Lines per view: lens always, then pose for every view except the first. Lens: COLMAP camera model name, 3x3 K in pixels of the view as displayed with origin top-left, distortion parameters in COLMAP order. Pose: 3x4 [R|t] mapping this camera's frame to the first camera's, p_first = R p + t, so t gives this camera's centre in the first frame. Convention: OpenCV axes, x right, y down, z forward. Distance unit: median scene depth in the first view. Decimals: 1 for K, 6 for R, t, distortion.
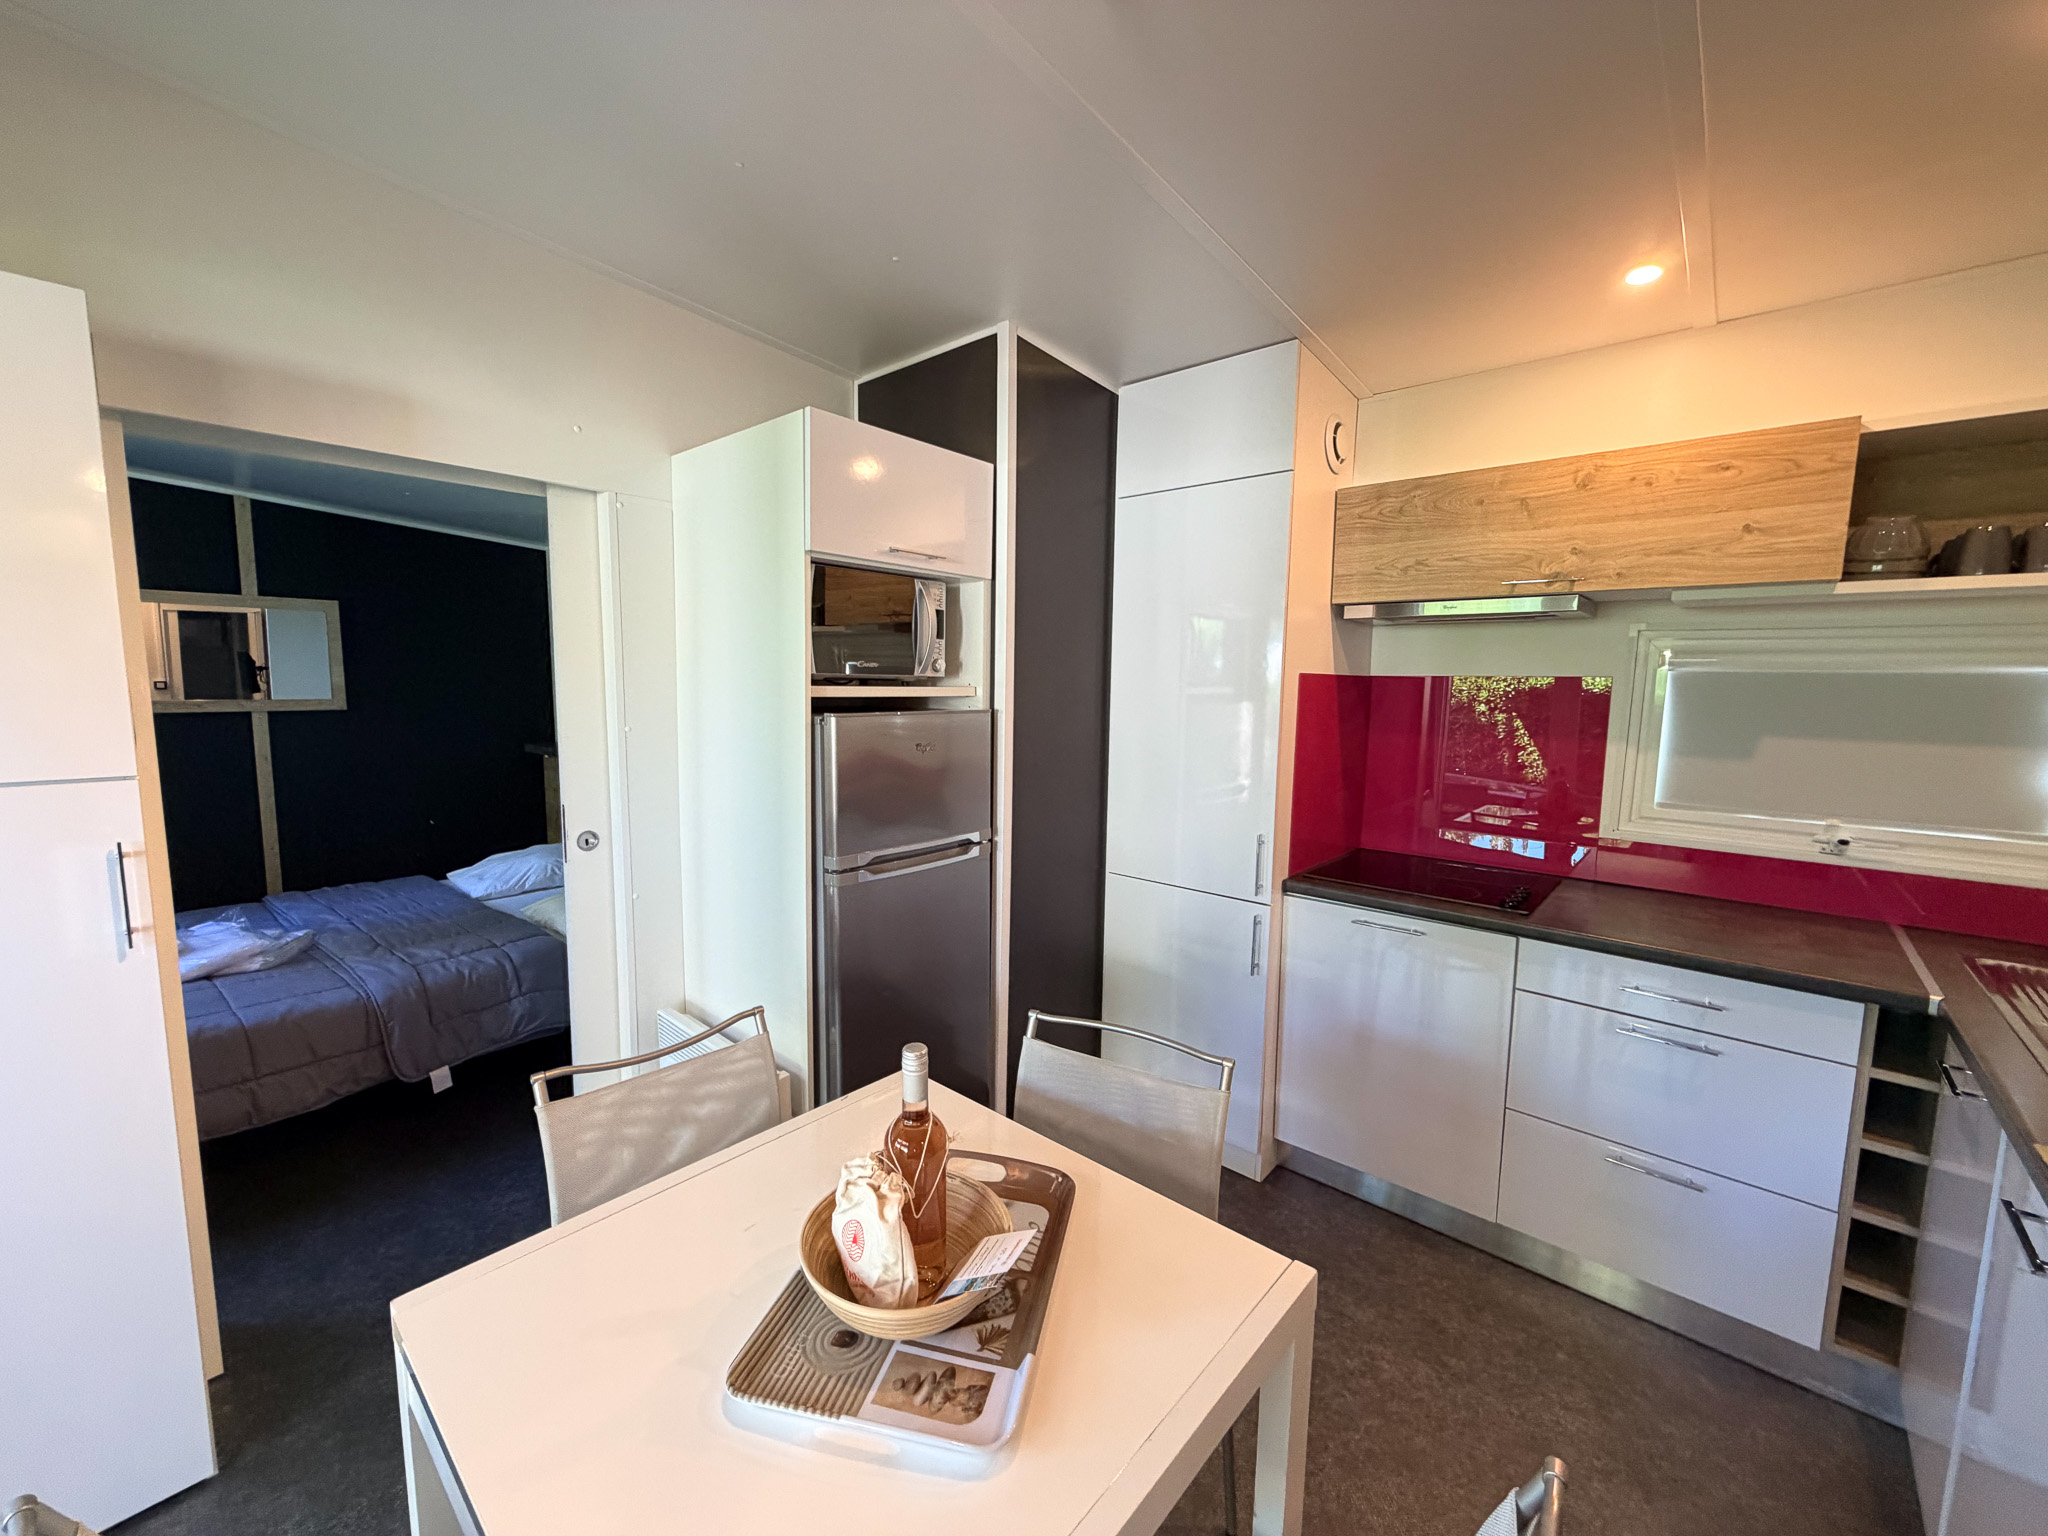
lens RADIAL K [[816.1, 0, 1022.6], [0, 816.1, 768.0], [0, 0, 1]] dist [-0.001835, -0.000263]
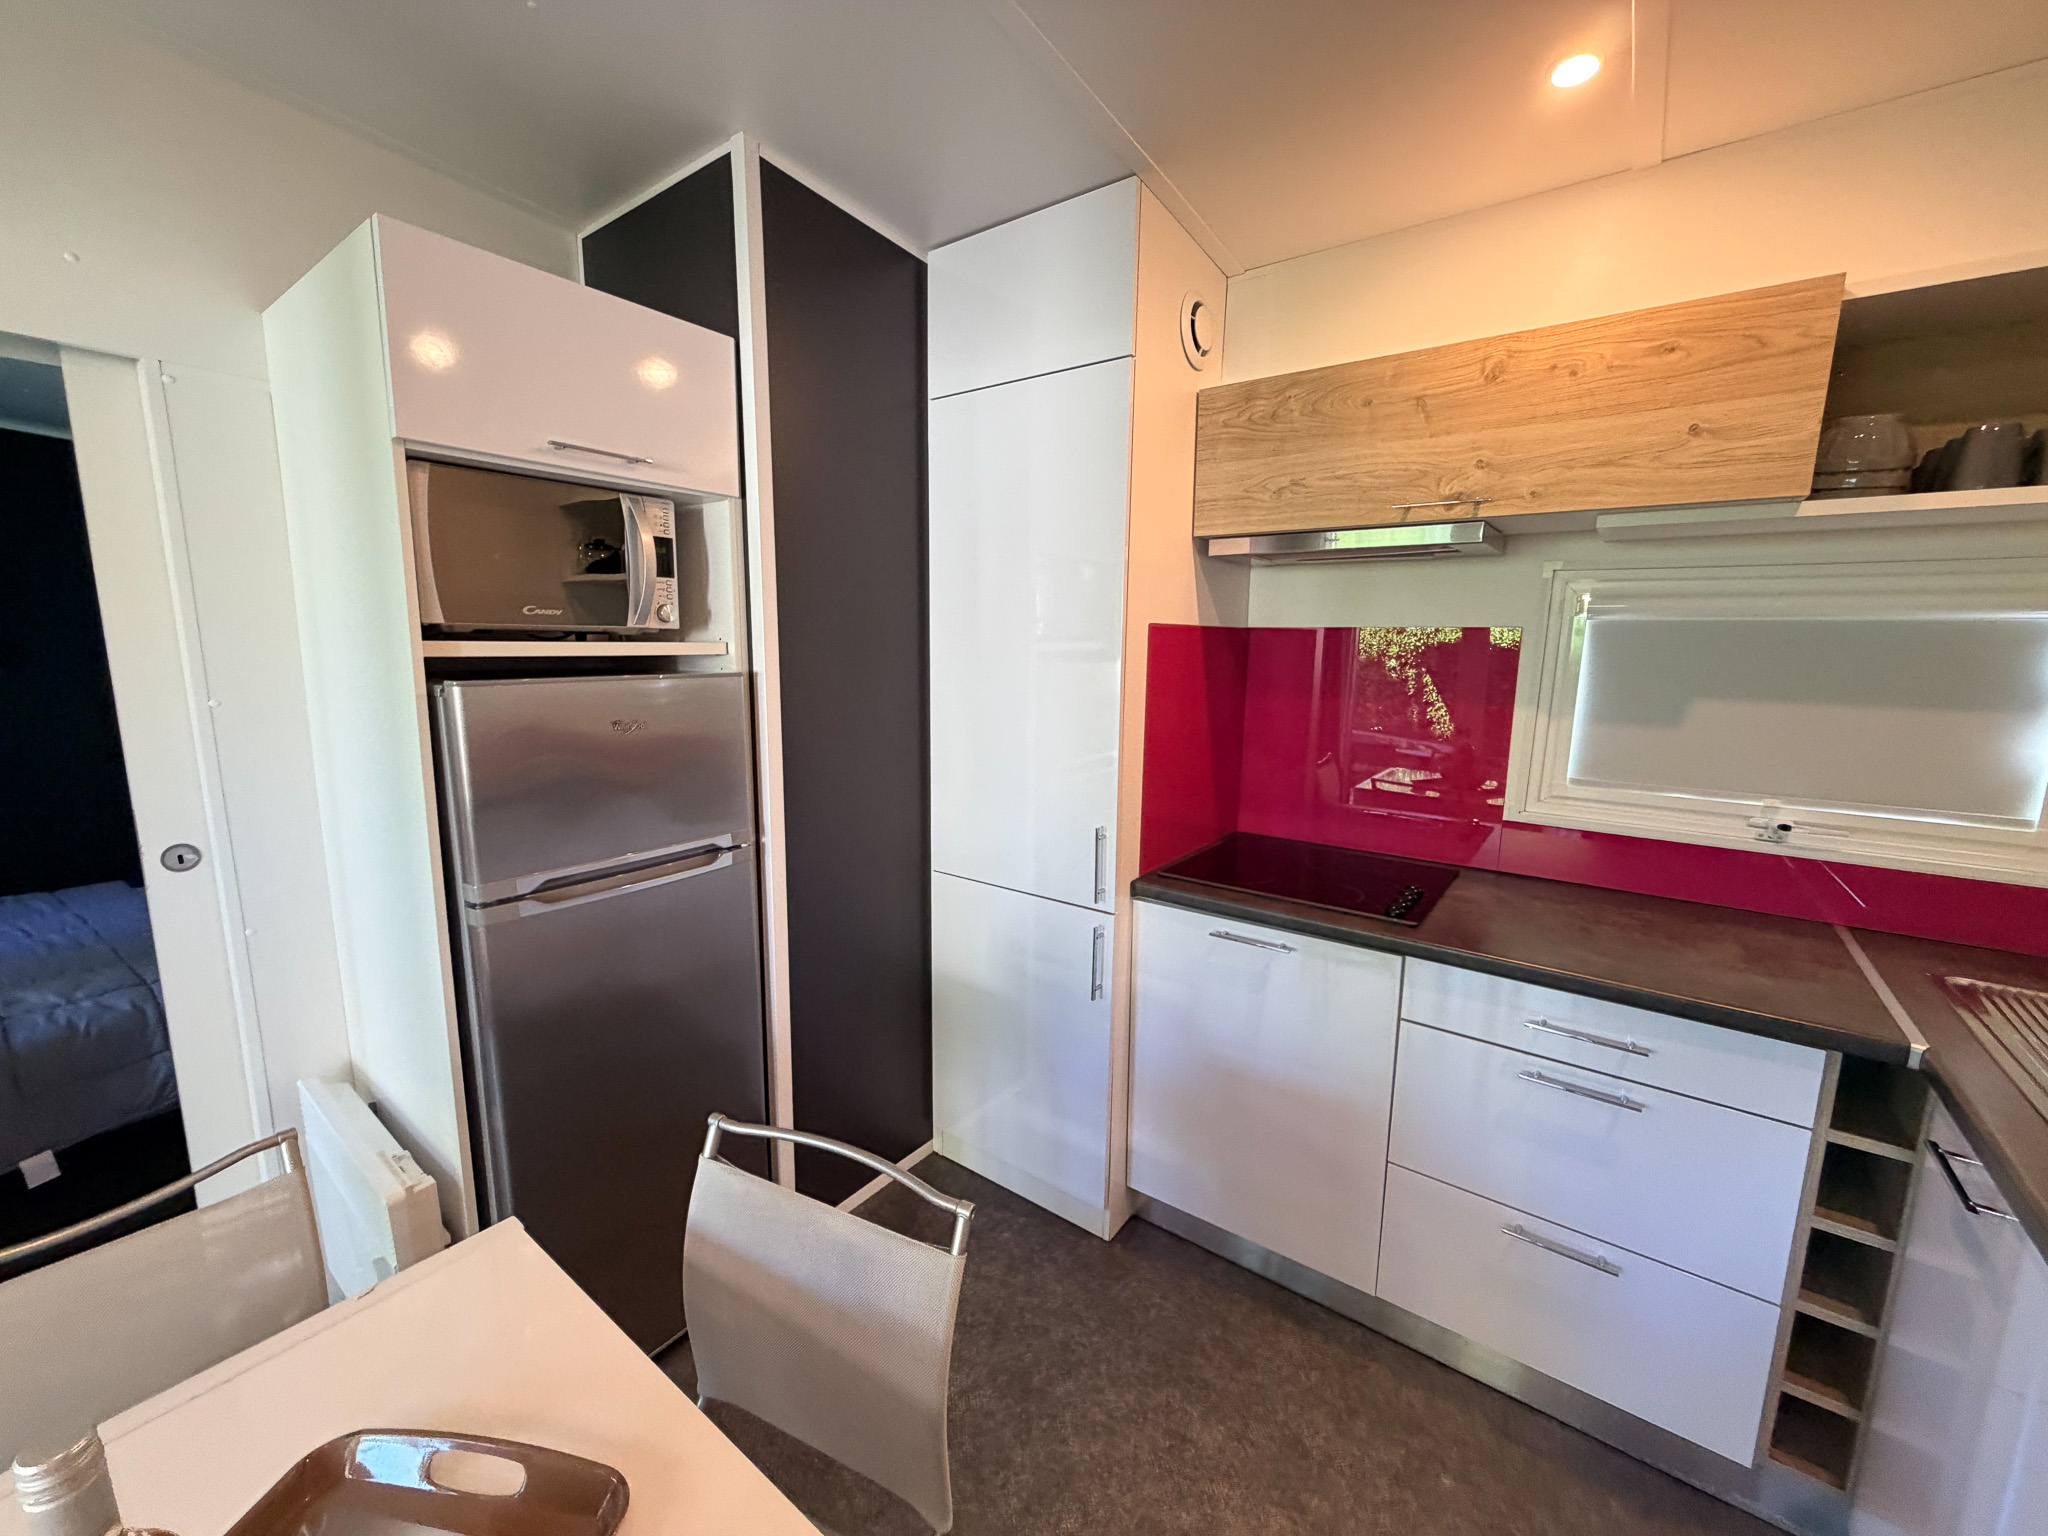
lens RADIAL K [[816.1, 0, 1023.1], [0, 816.1, 768.6], [0, 0, 1]] dist [-0.001835, -0.000263]
pose [[0.996453, -0.016371, 0.082541, 0.165638], [0.012001, 0.998514, 0.053162, -0.020695], [-0.083289, -0.051983, 0.995169, 0.236147]]
